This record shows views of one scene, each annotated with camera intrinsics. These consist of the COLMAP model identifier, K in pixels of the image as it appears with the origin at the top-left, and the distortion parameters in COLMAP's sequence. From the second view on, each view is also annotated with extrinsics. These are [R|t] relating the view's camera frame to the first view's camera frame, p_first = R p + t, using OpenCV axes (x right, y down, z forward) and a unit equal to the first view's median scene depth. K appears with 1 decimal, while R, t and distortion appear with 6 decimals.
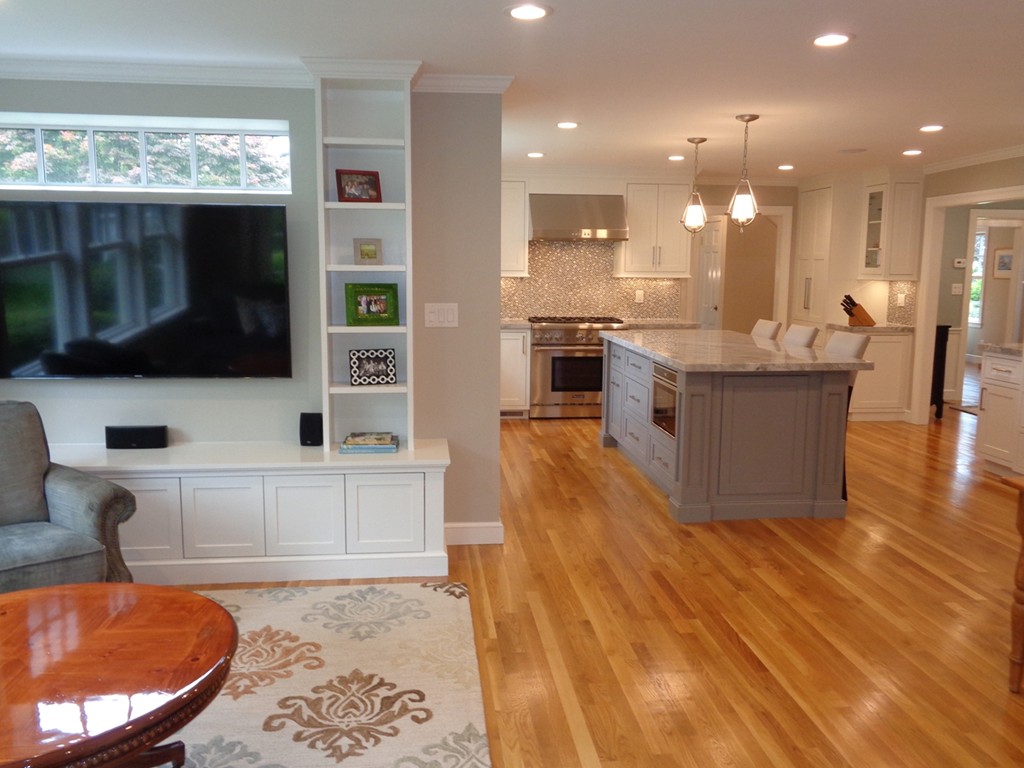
lens RADIAL K [[815.5, 0, 512.0], [0, 815.5, 384.0], [0, 0, 1]] dist [-0.003314, -0.001112]
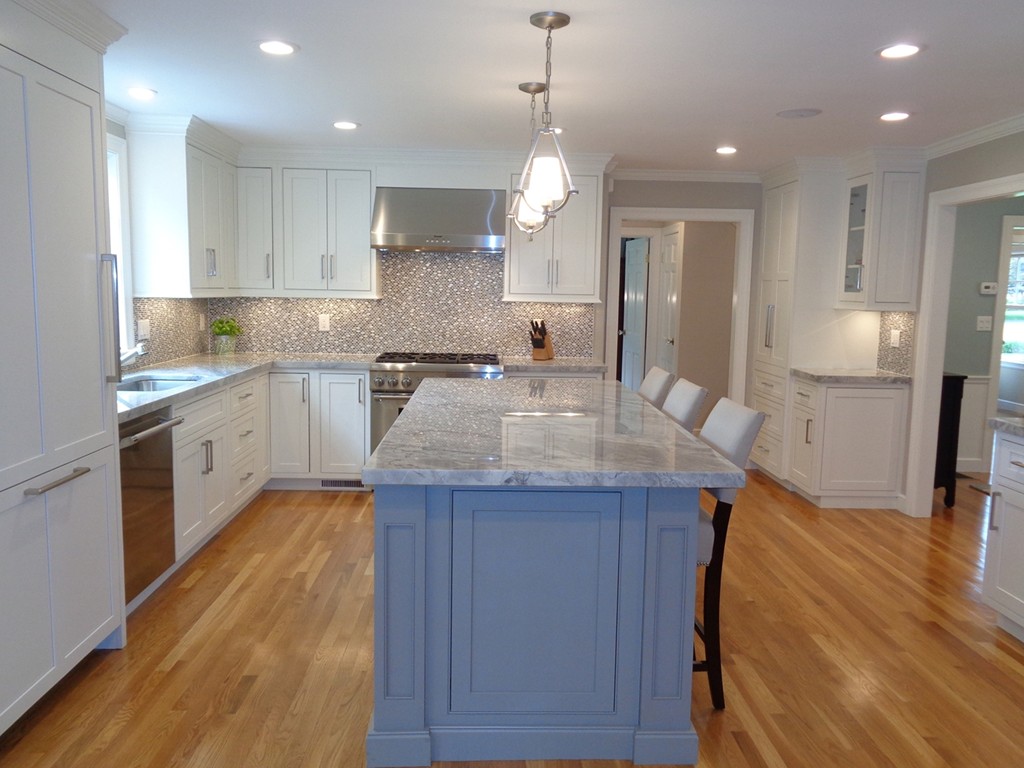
lens RADIAL K [[778.3, 0, 516.3], [0, 778.3, 386.8], [0, 0, 1]] dist [0.000370, 0.000170]
pose [[0.996928, 0.021741, -0.075247, 0.201926], [-0.023233, 0.999549, -0.019018, -0.040517], [0.074800, 0.020708, 0.996984, 0.301650]]
